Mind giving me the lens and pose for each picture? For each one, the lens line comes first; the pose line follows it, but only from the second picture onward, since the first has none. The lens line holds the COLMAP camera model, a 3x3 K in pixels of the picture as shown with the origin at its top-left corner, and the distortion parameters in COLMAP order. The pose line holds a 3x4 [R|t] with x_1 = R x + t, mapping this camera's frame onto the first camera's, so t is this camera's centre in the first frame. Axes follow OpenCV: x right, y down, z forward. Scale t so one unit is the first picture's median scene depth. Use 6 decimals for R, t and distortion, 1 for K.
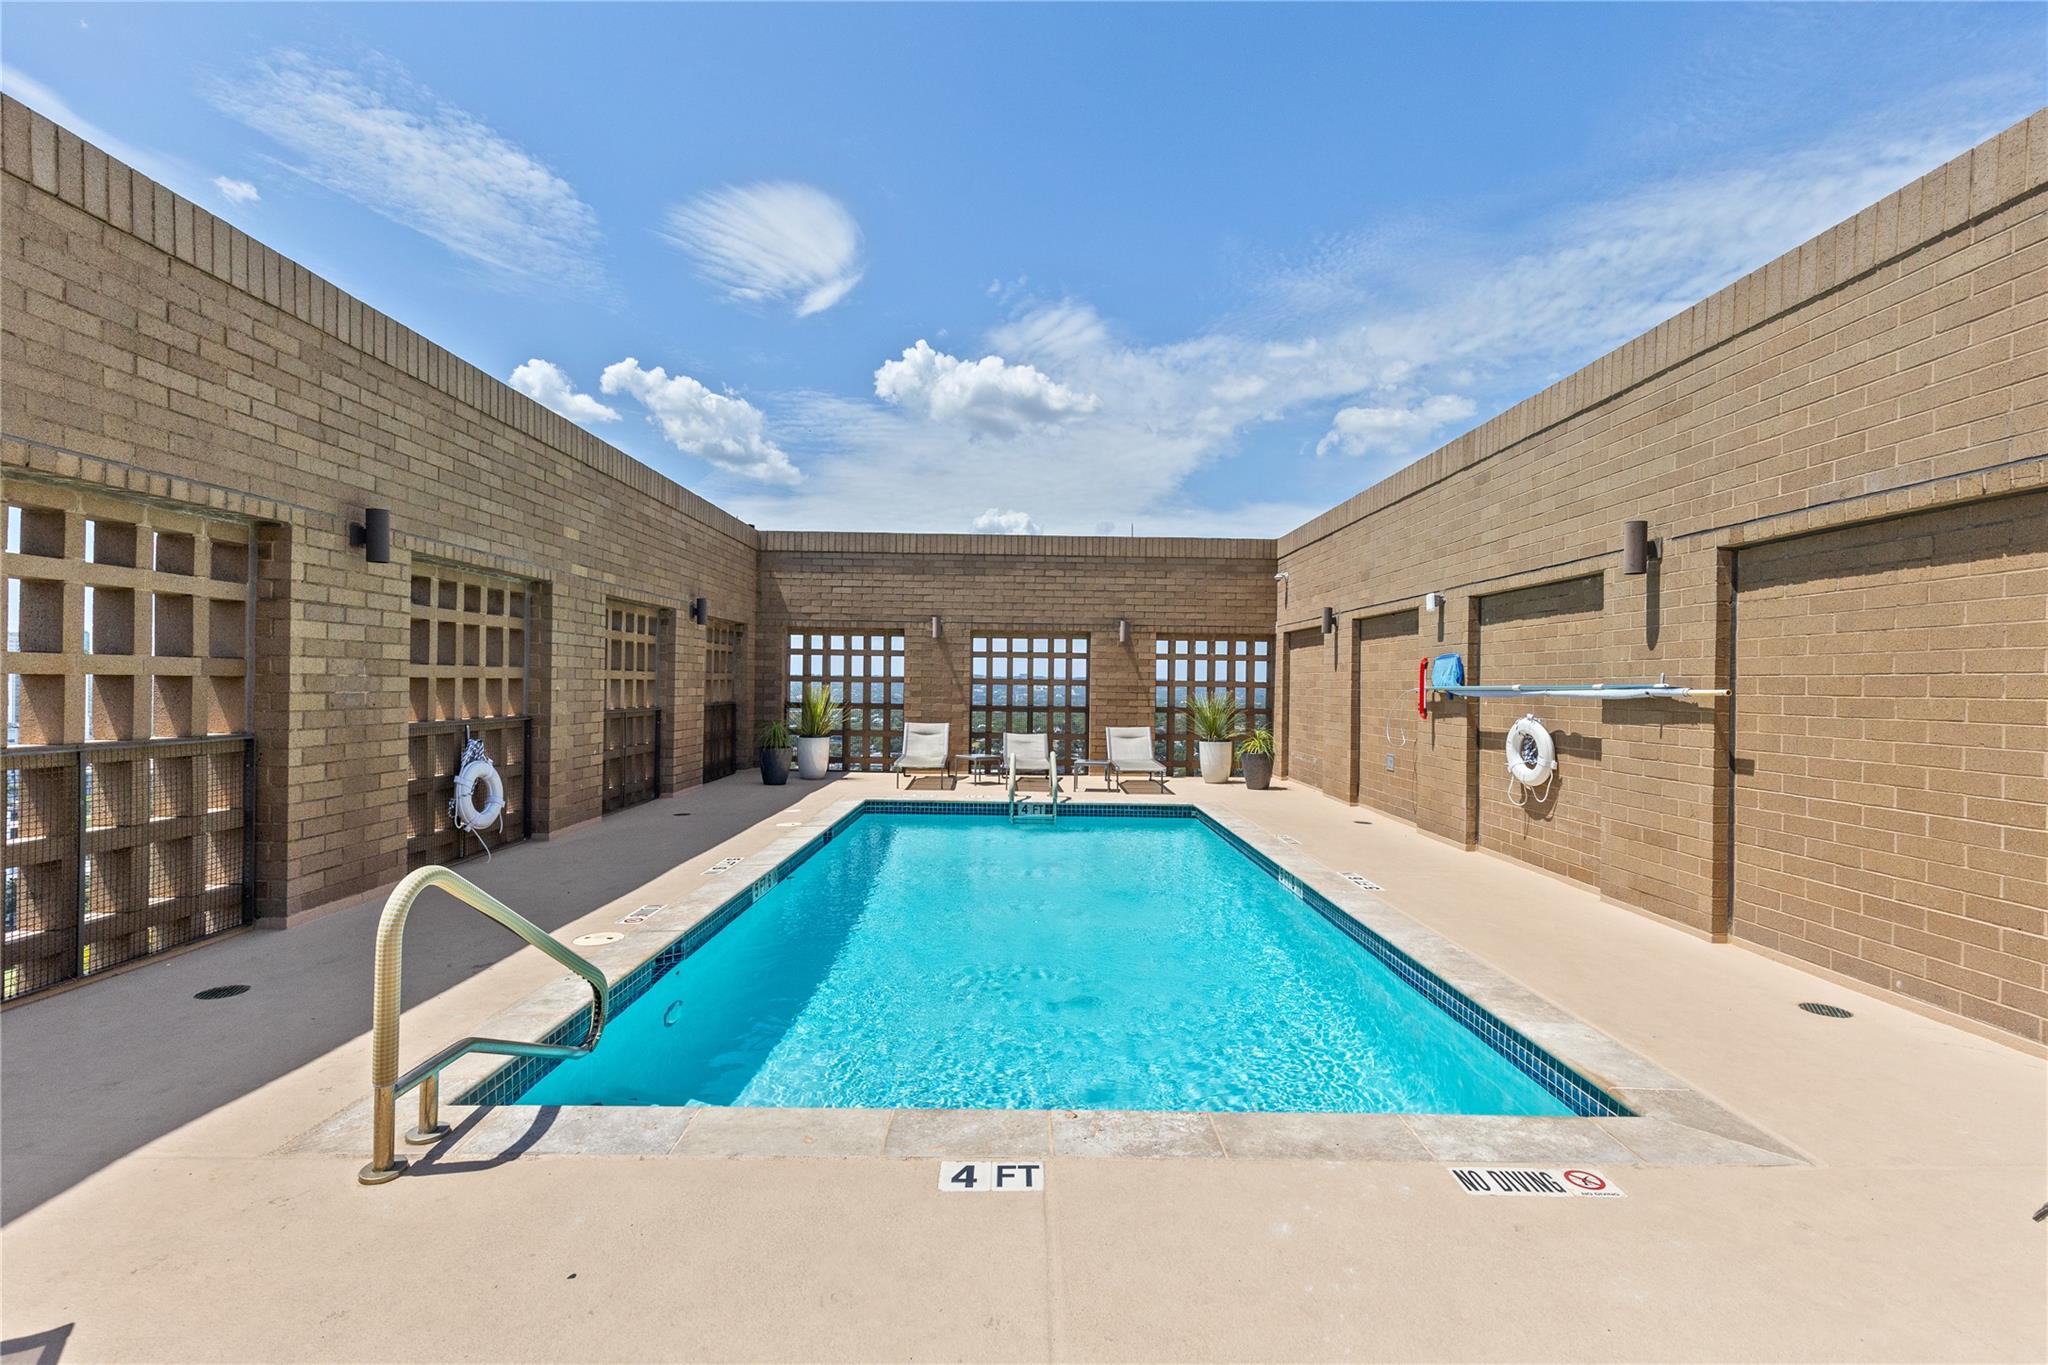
lens RADIAL K [[920.7, 0, 1020.8], [0, 920.7, 686.7], [0, 0, 1]] dist [0.007424, -0.000486]
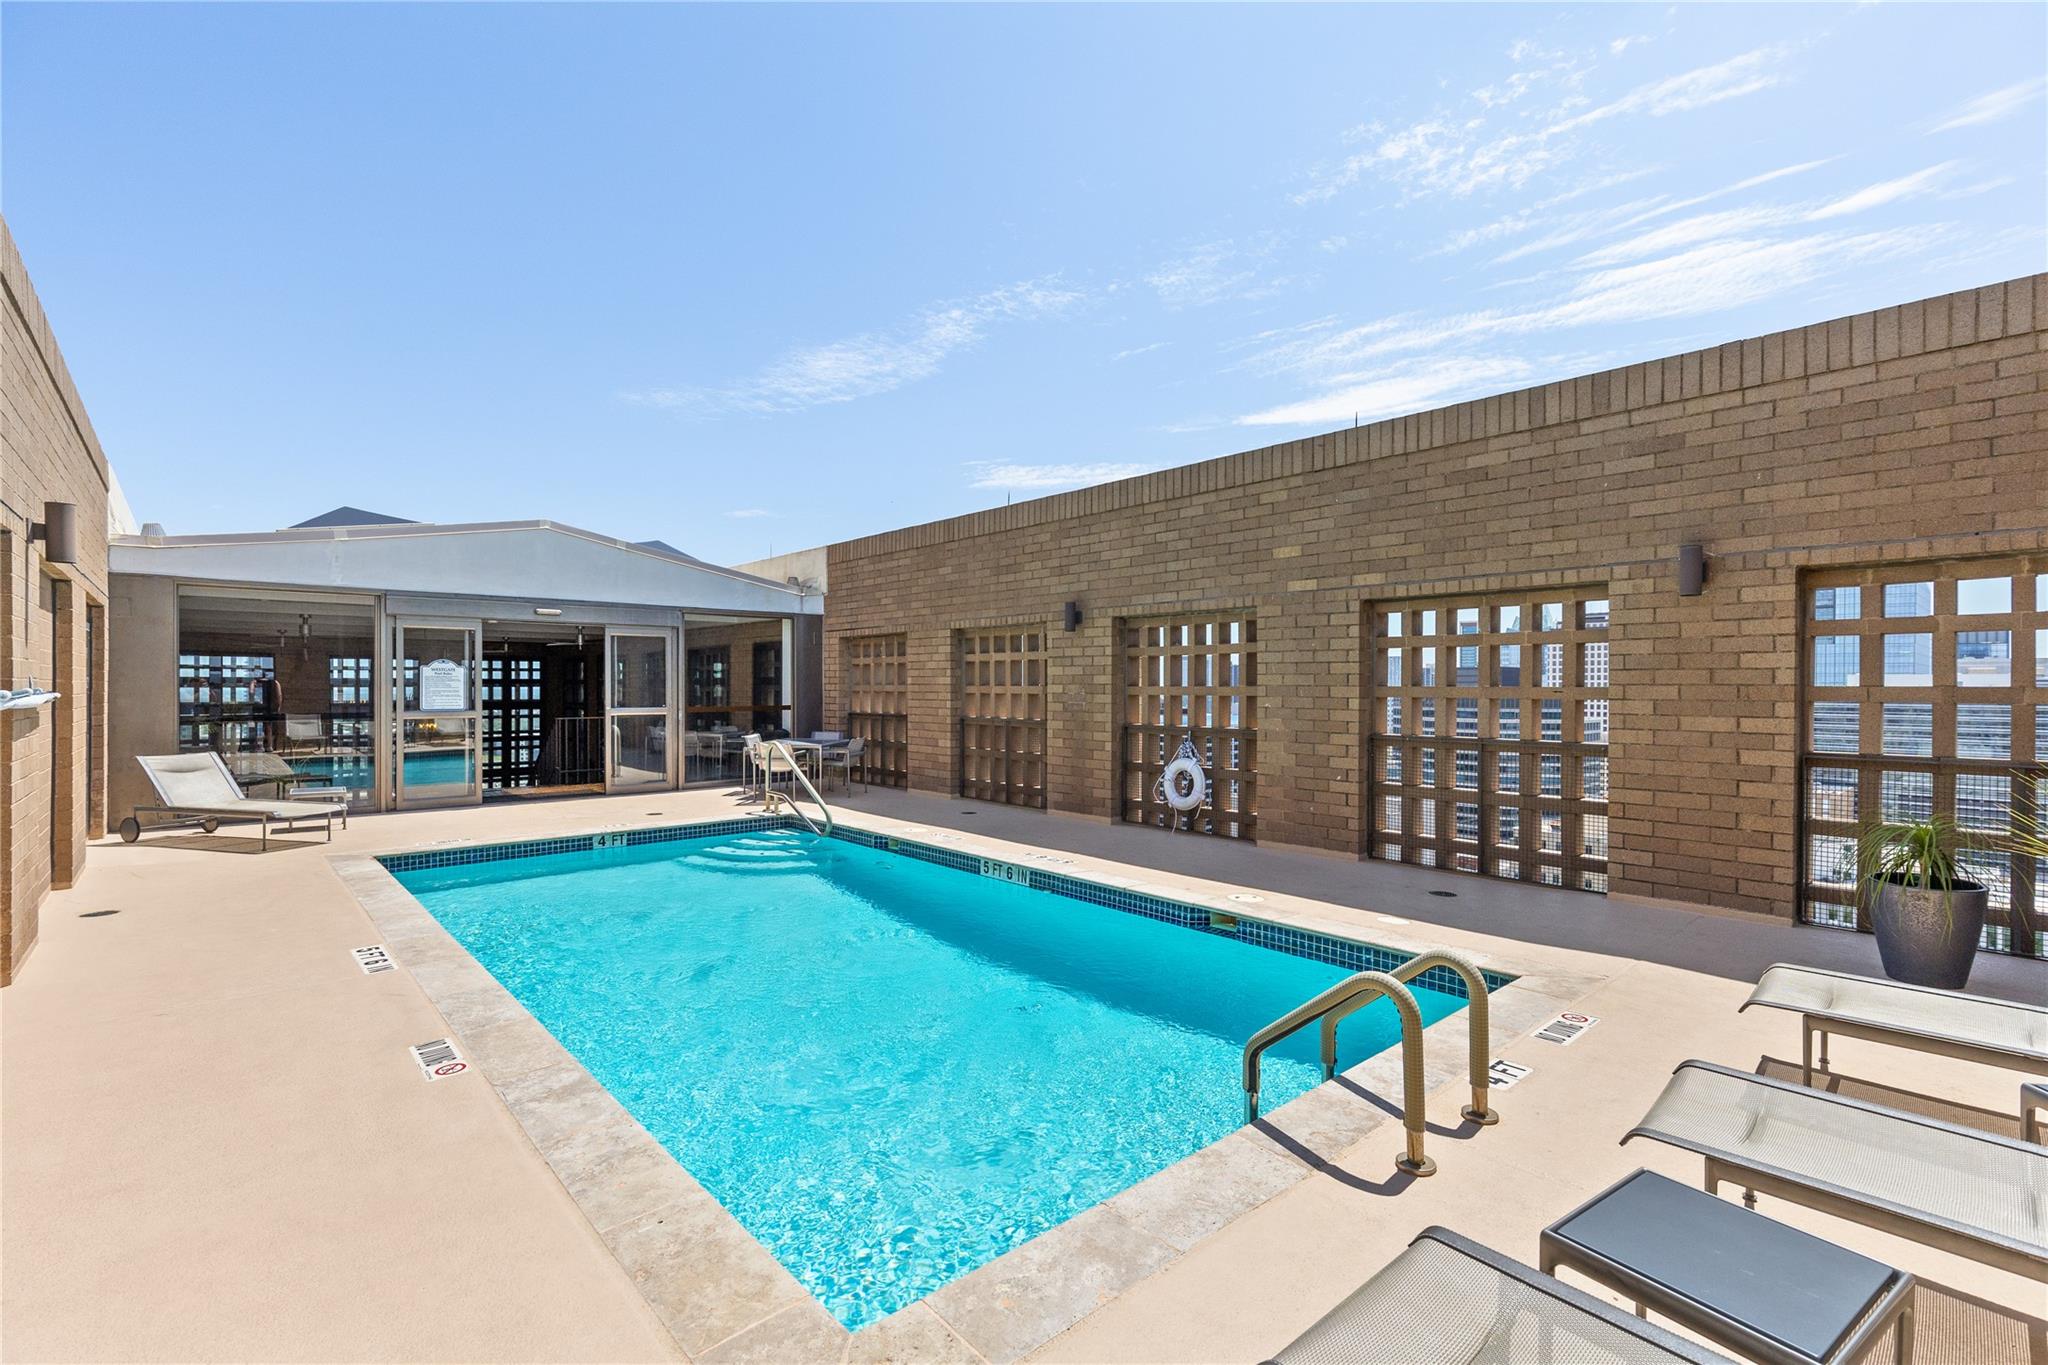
lens RADIAL K [[923.8, 0, 1027.7], [0, 923.8, 692.8], [0, 0, 1]] dist [0.000818, 0.000185]
pose [[-0.744880, -0.020708, -0.666877, 0.579381], [-0.021375, 0.999746, -0.007169, 0.002112], [0.666856, 0.008914, -0.745133, 2.294880]]
